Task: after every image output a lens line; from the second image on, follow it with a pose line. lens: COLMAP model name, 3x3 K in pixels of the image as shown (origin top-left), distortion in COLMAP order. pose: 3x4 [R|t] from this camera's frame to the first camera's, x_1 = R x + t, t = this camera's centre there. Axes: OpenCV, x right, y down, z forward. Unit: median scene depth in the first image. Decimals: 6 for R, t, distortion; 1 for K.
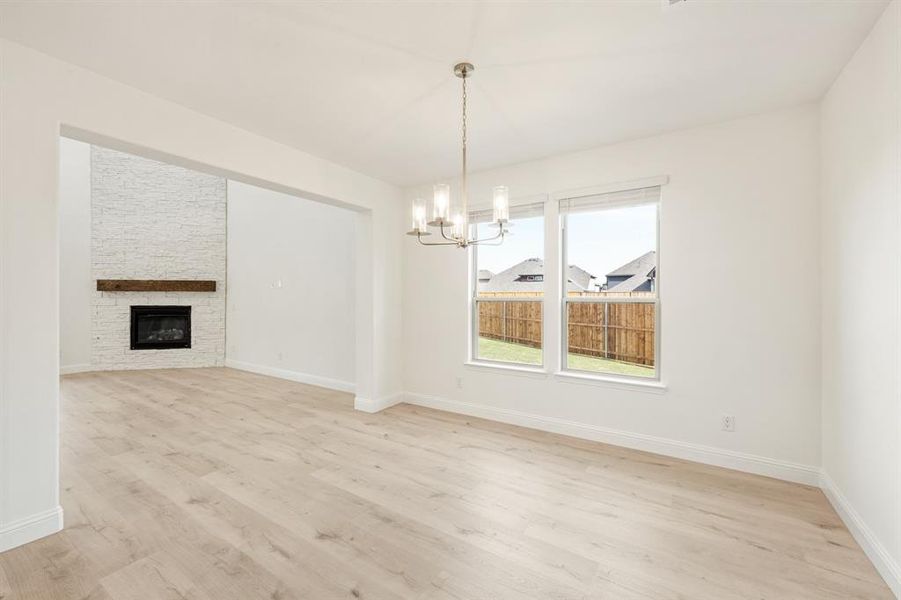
lens RADIAL K [[363.2, 0, 448.6], [0, 363.2, 294.8], [0, 0, 1]] dist [-0.001485, -0.000302]
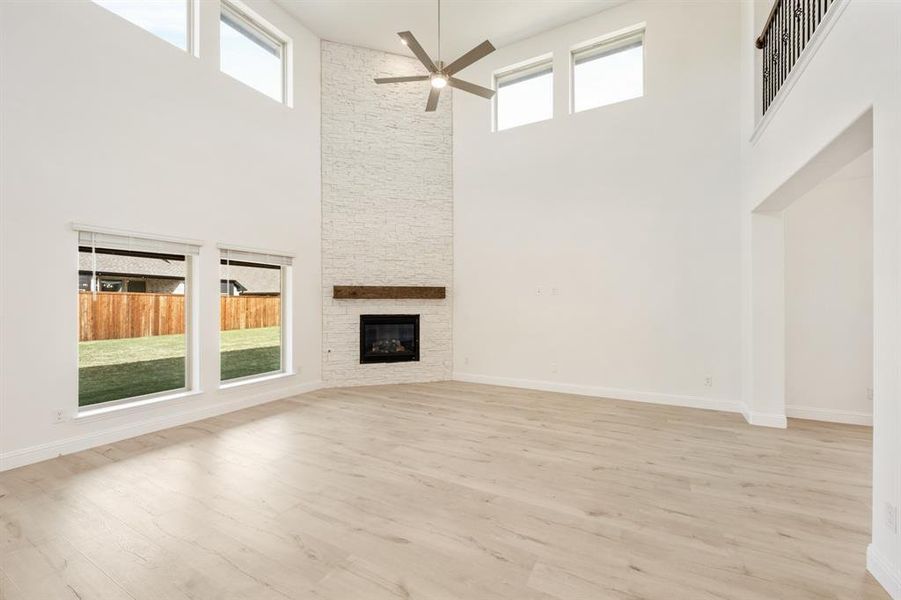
lens RADIAL K [[363.2, 0, 450.5], [0, 363.2, 301.5], [0, 0, 1]] dist [-0.001485, -0.000302]
pose [[0.997558, -0.002073, 0.069815, -0.710074], [0.002401, 0.999986, -0.004615, 0.001964], [-0.069805, 0.004772, 0.997549, 0.086295]]
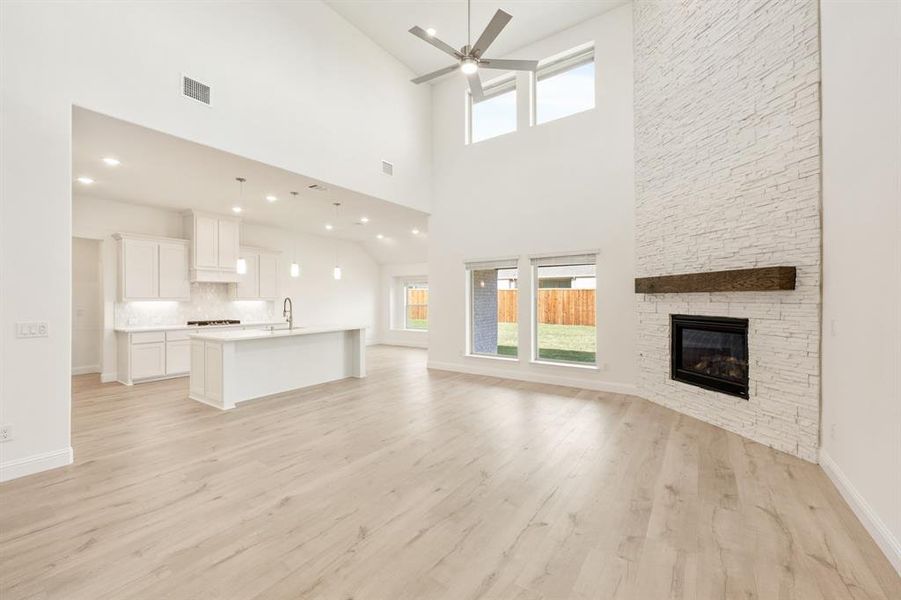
lens RADIAL K [[363.2, 0, 451.8], [0, 363.2, 298.2], [0, 0, 1]] dist [-0.001485, -0.000302]
pose [[-0.028261, -0.004551, -0.999590, -0.184500], [0.003181, 0.999984, -0.004642, 0.002025], [0.999596, -0.003311, -0.028246, 0.604682]]
